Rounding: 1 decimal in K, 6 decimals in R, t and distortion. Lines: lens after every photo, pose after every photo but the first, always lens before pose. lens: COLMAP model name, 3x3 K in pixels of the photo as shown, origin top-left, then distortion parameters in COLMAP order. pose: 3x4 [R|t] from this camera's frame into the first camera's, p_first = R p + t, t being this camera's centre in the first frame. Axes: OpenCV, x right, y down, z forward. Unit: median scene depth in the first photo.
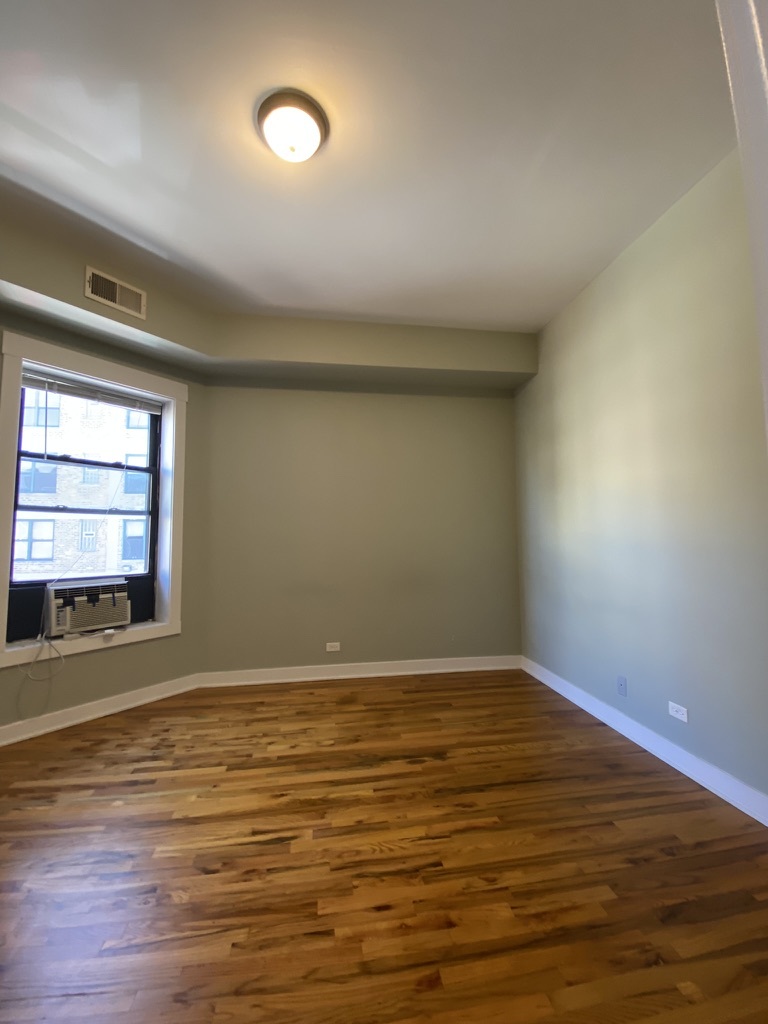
lens RADIAL K [[418.0, 0, 387.1], [0, 418.0, 508.6], [0, 0, 1]] dist [-0.001605, -0.011770]
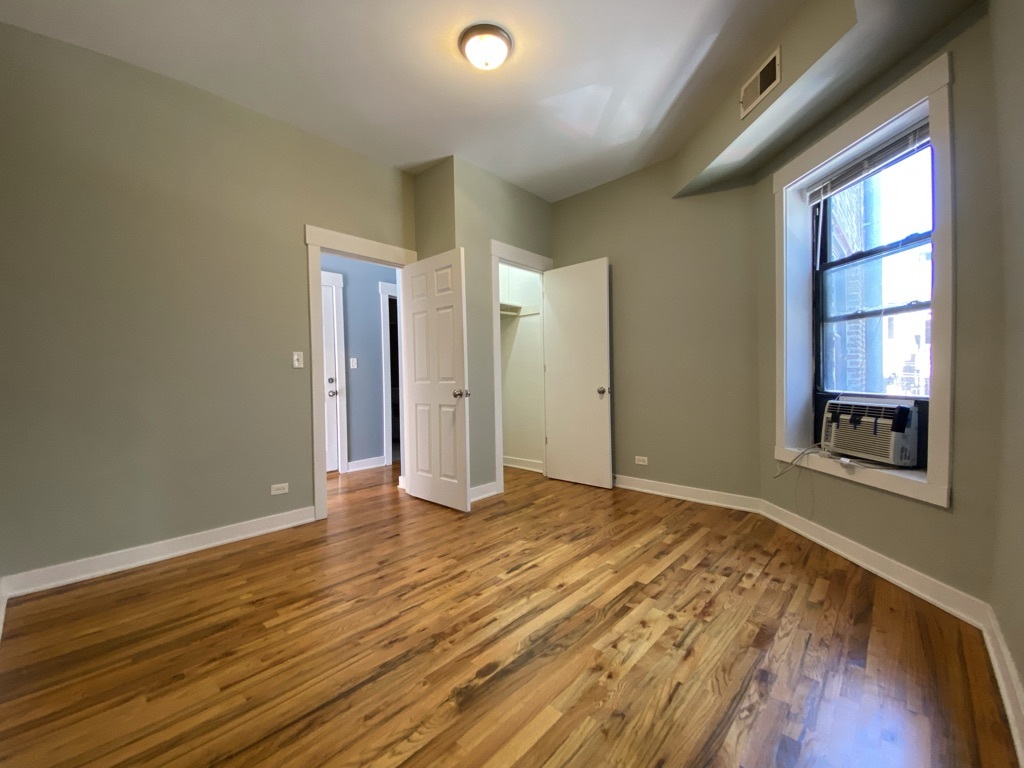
lens RADIAL K [[418.0, 0, 507.7], [0, 418.0, 386.4], [0, 0, 1]] dist [-0.001605, -0.011770]
pose [[-0.791757, 0.036689, -0.609733, 0.451532], [0.064804, 0.997606, -0.024122, 0.163462], [0.607389, -0.058612, -0.792239, 1.616947]]
